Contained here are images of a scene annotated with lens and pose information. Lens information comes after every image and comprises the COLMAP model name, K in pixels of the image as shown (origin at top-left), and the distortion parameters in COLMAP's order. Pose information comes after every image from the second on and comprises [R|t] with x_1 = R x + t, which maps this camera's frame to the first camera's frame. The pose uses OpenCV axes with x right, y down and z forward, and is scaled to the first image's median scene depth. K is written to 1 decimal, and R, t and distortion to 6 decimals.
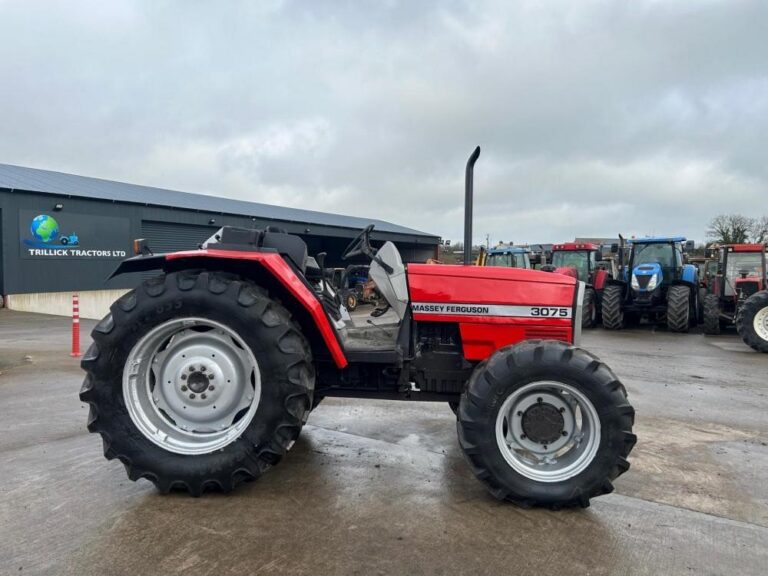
lens RADIAL K [[571.9, 0, 388.7], [0, 571.9, 293.4], [0, 0, 1]] dist [0.054137, -0.052837]
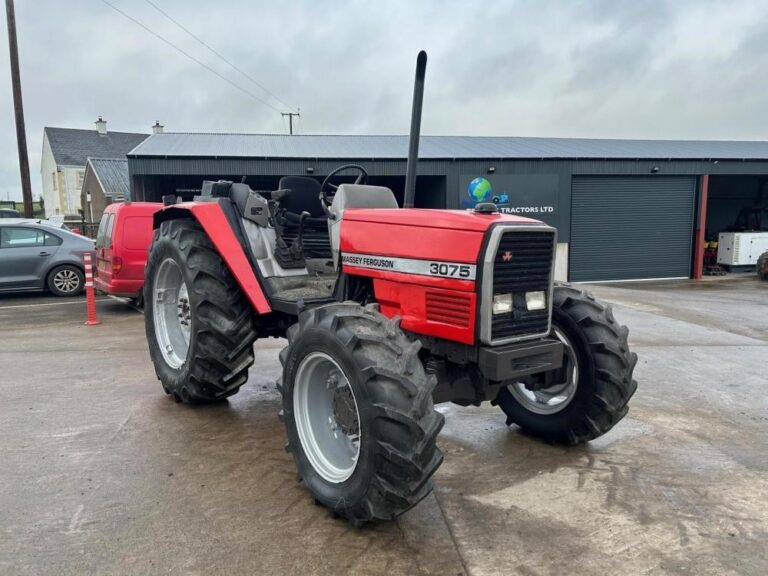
lens RADIAL K [[571.9, 0, 384.4], [0, 571.9, 292.0], [0, 0, 1]] dist [0.054137, -0.052837]
pose [[0.642756, 0.075943, -0.762297, 0.773714], [-0.019479, 0.996373, 0.082838, 0.001967], [0.765823, -0.038396, 0.641904, 0.474417]]
